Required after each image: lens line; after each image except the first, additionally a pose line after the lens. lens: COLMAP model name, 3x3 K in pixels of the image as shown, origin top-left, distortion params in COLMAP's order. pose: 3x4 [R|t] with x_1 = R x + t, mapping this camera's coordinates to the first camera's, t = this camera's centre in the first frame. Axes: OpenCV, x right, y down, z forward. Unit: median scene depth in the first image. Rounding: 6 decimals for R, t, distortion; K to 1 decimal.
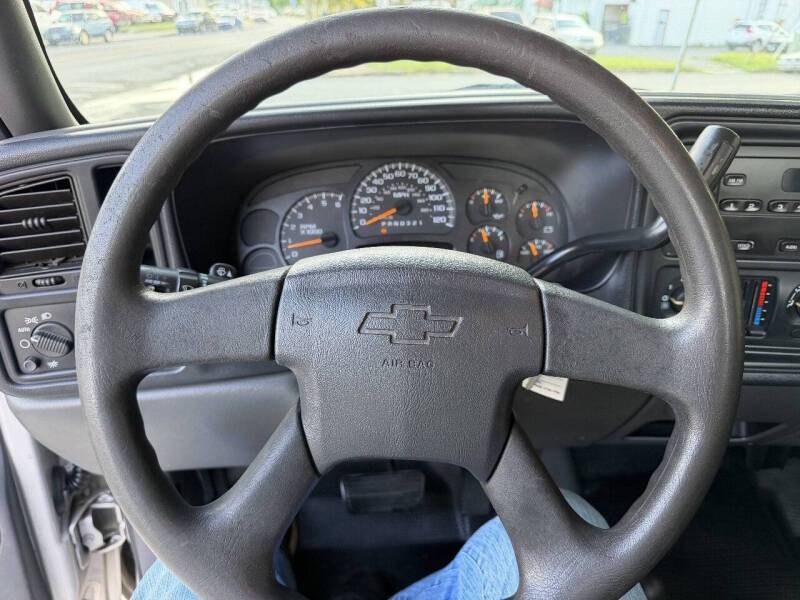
lens RADIAL K [[571.4, 0, 395.4], [0, 571.4, 296.1], [0, 0, 1]] dist [0.070498, -0.117141]
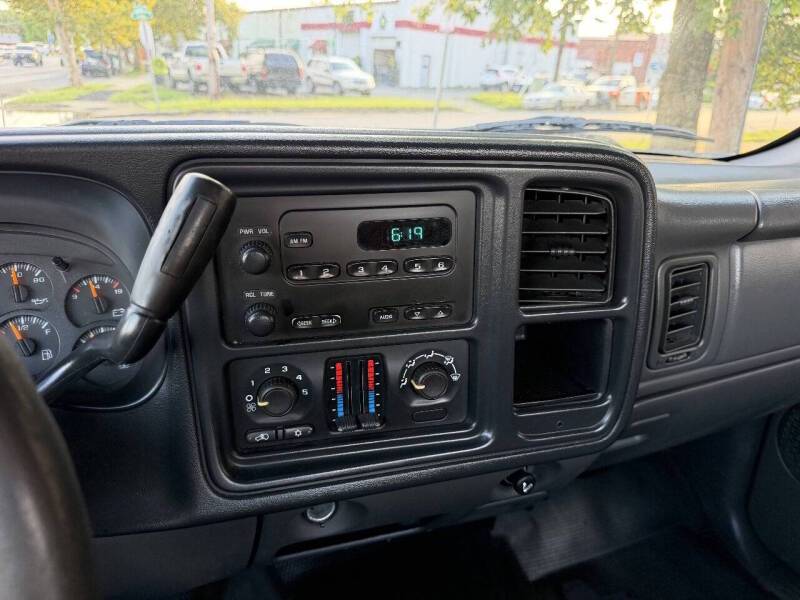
lens RADIAL K [[570.7, 0, 391.5], [0, 570.7, 315.9], [0, 0, 1]] dist [-0.029442, -0.003176]
pose [[0.943924, -0.109999, 0.311300, 0.368403], [0.117690, 0.993032, -0.005968, -0.066370], [-0.308474, 0.042271, 0.950293, 0.204201]]
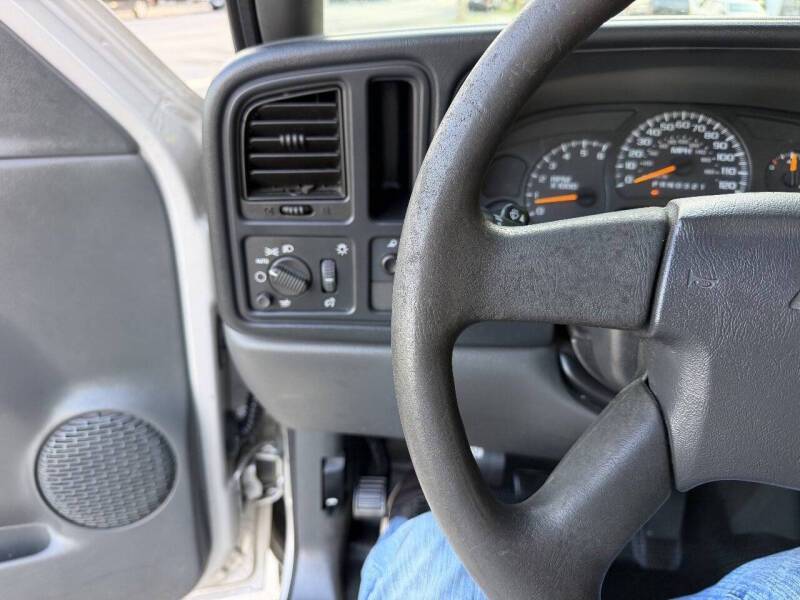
lens RADIAL K [[584.0, 0, 410.4], [0, 584.0, 299.6], [0, 0, 1]] dist [0.042764, -0.119444]
pose [[0.978713, 0.120261, -0.166310, -0.203237], [-0.113729, 0.992337, 0.048292, 0.037046], [0.170843, -0.028350, 0.984890, 0.109991]]
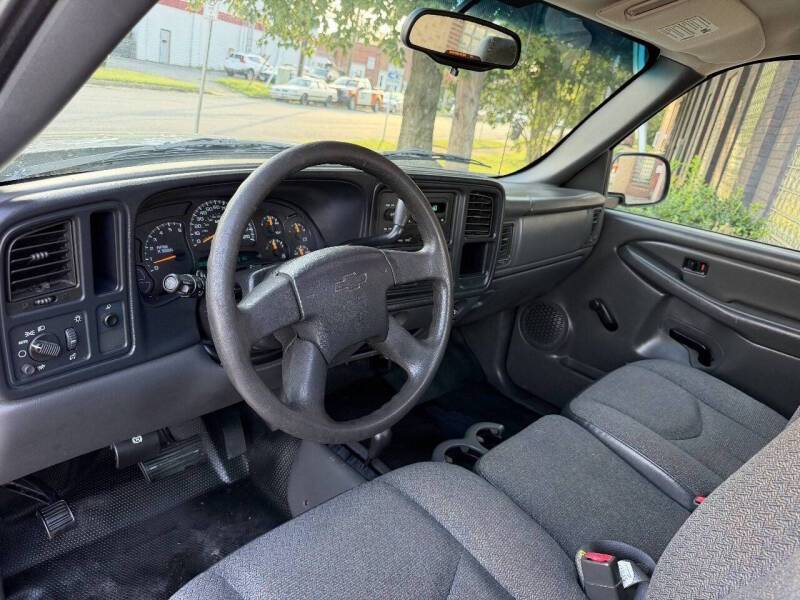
lens RADIAL K [[573.5, 0, 402.0], [0, 573.5, 305.7], [0, 0, 1]] dist [0.062939, -0.111668]
pose [[0.705097, -0.143171, 0.694507, -0.723192], [0.146488, 0.987689, 0.054888, 0.024905], [-0.693815, 0.063036, 0.717389, -0.378715]]
